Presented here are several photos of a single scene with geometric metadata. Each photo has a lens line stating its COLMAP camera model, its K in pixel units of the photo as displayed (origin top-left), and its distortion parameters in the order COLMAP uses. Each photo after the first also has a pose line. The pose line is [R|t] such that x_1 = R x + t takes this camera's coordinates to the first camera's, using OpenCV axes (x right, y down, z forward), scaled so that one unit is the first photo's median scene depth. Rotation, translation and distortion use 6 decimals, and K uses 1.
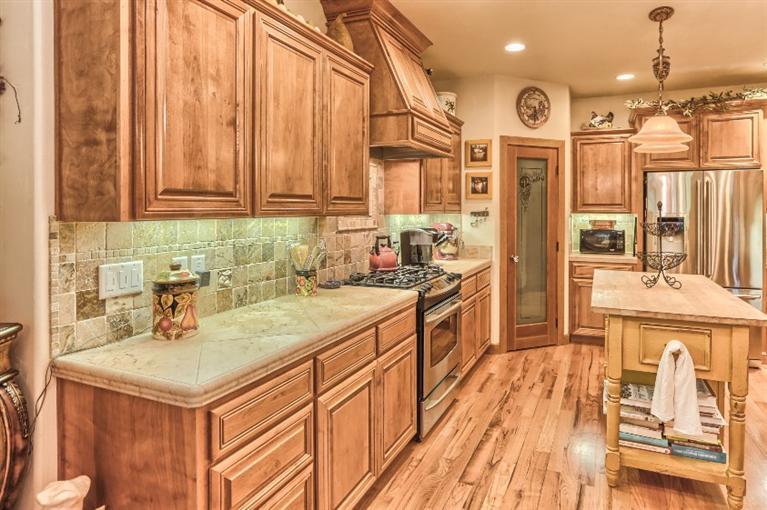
lens RADIAL K [[458.2, 0, 393.3], [0, 458.2, 207.8], [0, 0, 1]] dist [-0.032123, 0.011385]
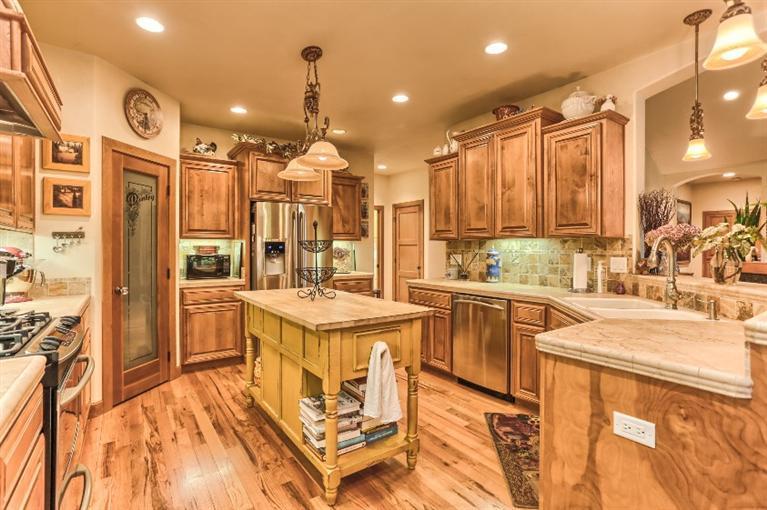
lens RADIAL K [[381.8, 0, 401.9], [0, 381.8, 247.0], [0, 0, 1]] dist [-0.043442, 0.023876]
pose [[0.493832, -0.002188, 0.869554, -0.098458], [-0.005036, 0.999973, 0.005375, 0.036214], [-0.869543, -0.007033, 0.493808, 0.314504]]
